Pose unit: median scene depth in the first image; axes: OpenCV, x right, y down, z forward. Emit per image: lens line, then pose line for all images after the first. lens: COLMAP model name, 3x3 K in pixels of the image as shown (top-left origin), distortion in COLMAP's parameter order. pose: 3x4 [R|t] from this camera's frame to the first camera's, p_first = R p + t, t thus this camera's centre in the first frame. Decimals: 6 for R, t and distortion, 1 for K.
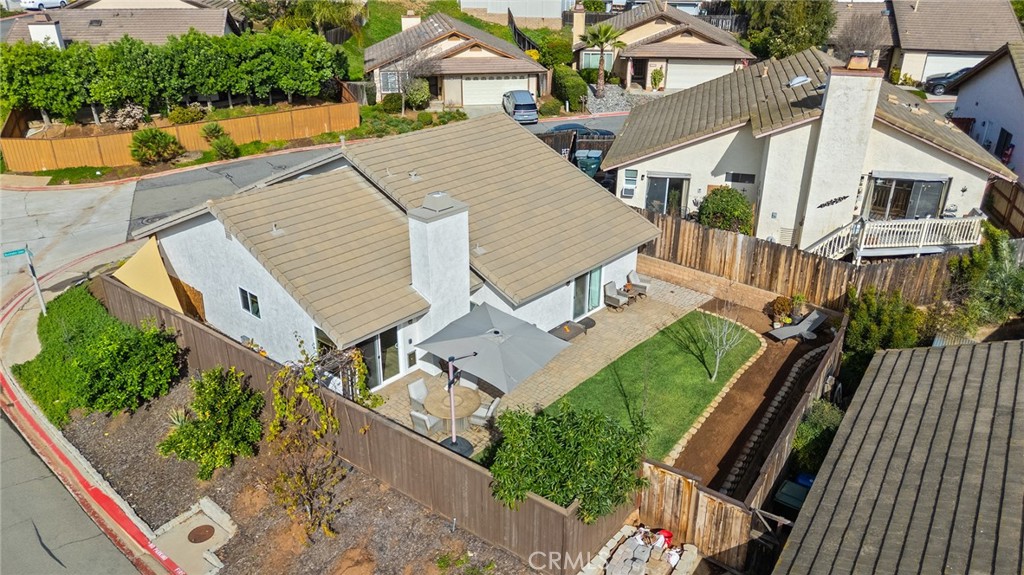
lens RADIAL K [[749.3, 0, 512.0], [0, 749.3, 287.5], [0, 0, 1]] dist [0.056125, -0.036825]
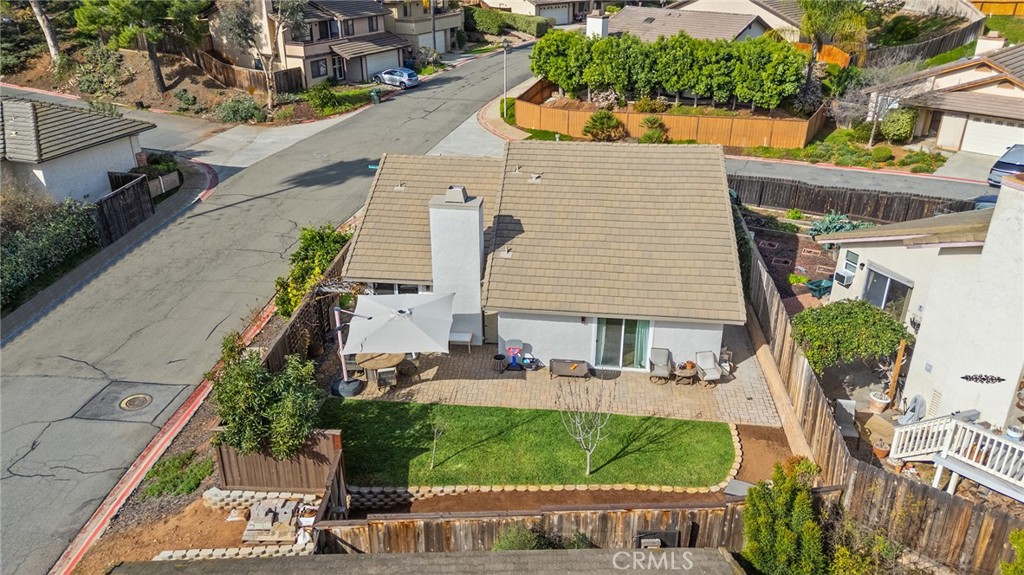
lens RADIAL K [[749.3, 0, 512.0], [0, 749.3, 287.5], [0, 0, 1]] dist [0.056125, -0.036825]
pose [[0.574711, 0.343476, -0.742786, 0.391201], [-0.343122, 0.925158, 0.162327, -0.092227], [0.742950, 0.161576, 0.649553, 0.168850]]
